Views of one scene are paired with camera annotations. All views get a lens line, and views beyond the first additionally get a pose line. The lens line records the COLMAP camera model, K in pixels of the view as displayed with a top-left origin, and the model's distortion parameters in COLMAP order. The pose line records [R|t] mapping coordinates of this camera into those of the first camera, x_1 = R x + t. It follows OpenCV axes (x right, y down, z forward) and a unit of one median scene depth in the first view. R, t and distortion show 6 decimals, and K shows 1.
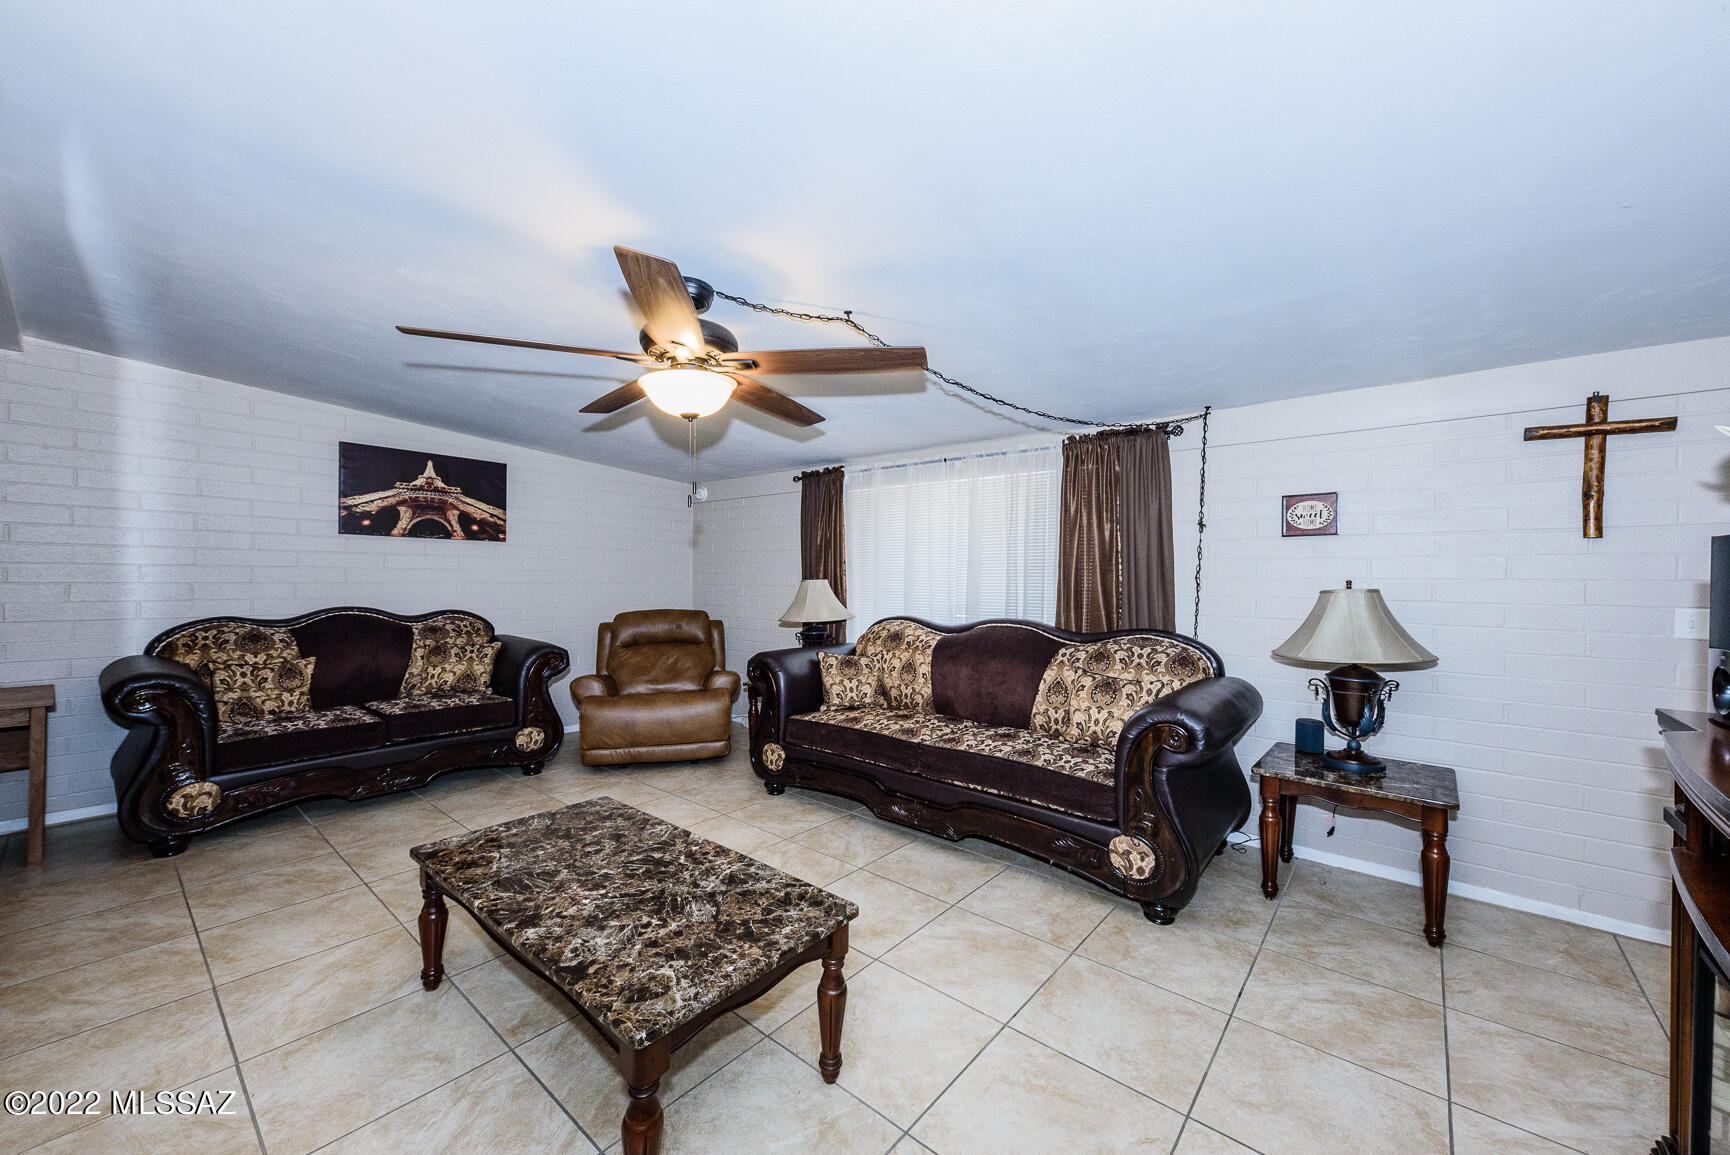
lens RADIAL K [[654.2, 0, 868.4], [0, 654.2, 579.1], [0, 0, 1]] dist [0.011075, -0.001518]
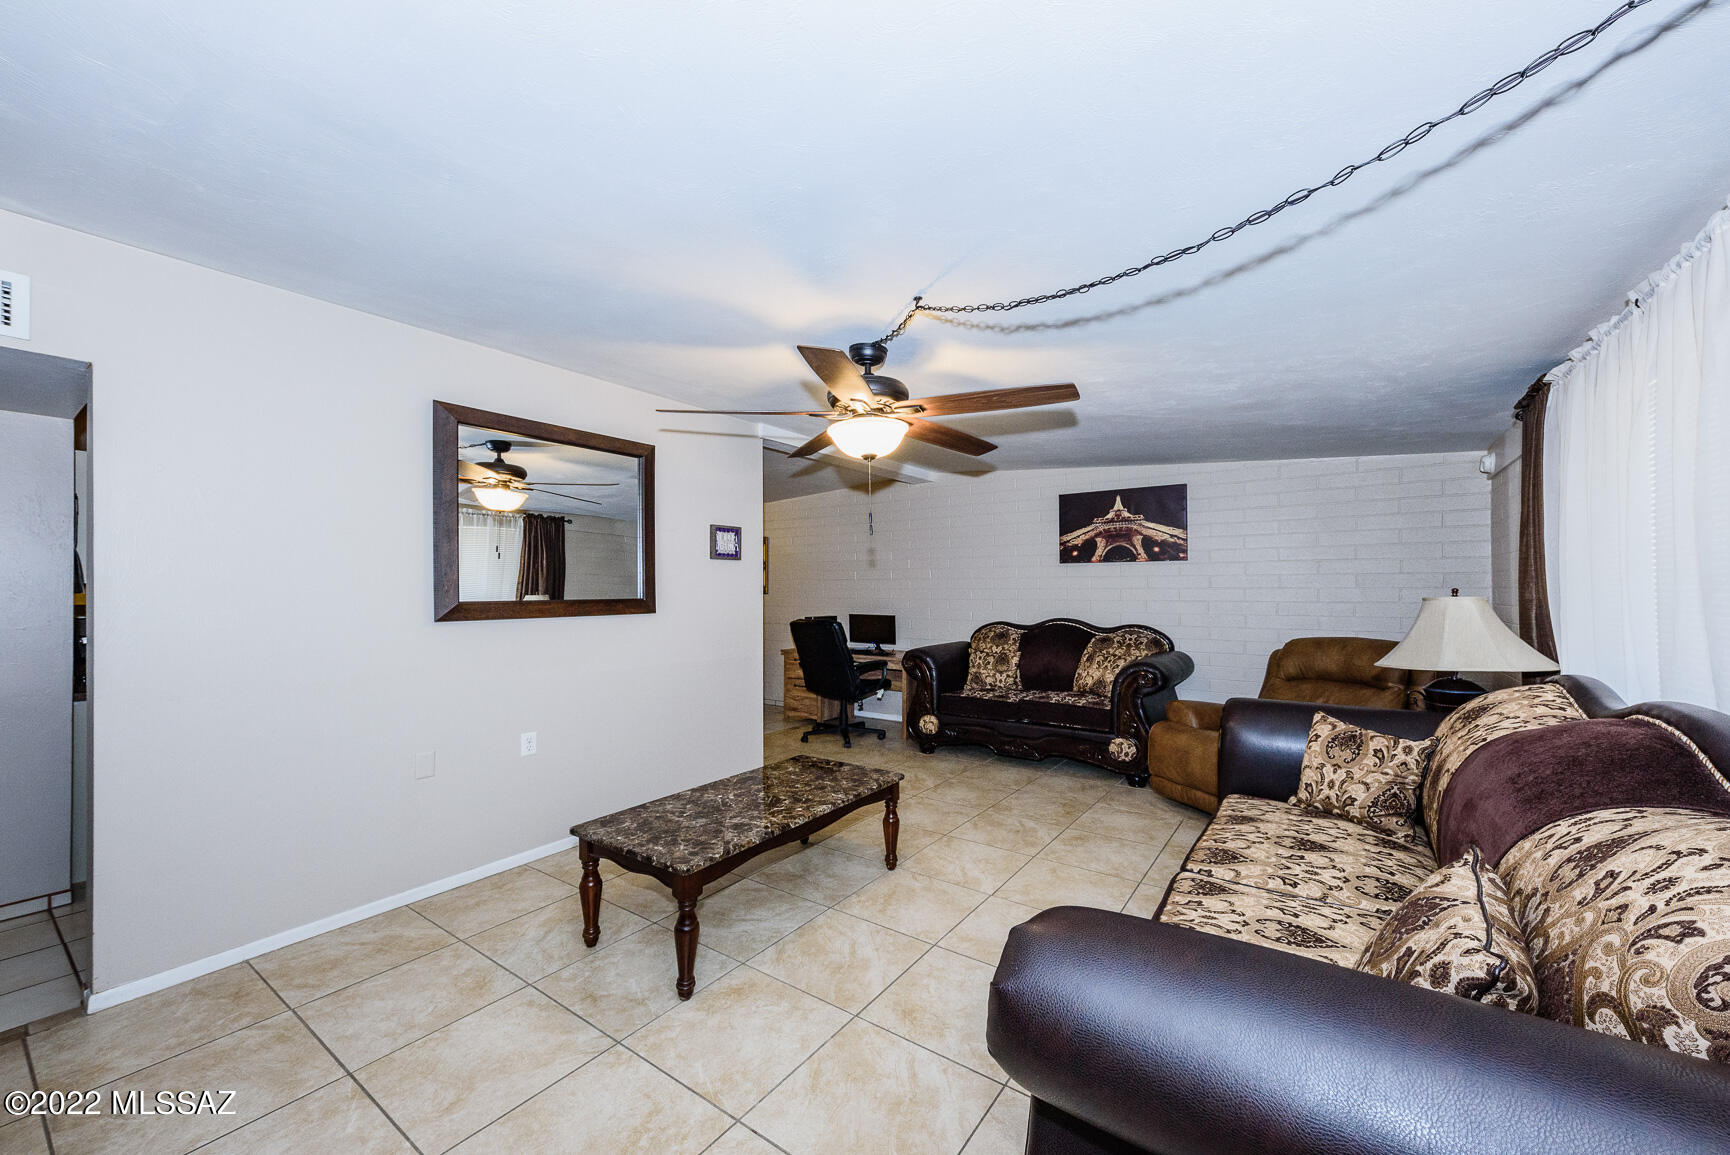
lens RADIAL K [[654.2, 0, 864.9], [0, 654.2, 586.0], [0, 0, 1]] dist [0.011075, -0.001518]
pose [[0.081727, -0.018308, -0.996487, 0.472269], [-0.000016, 0.999831, -0.018371, 0.001534], [0.996655, 0.001518, 0.081713, 0.477038]]
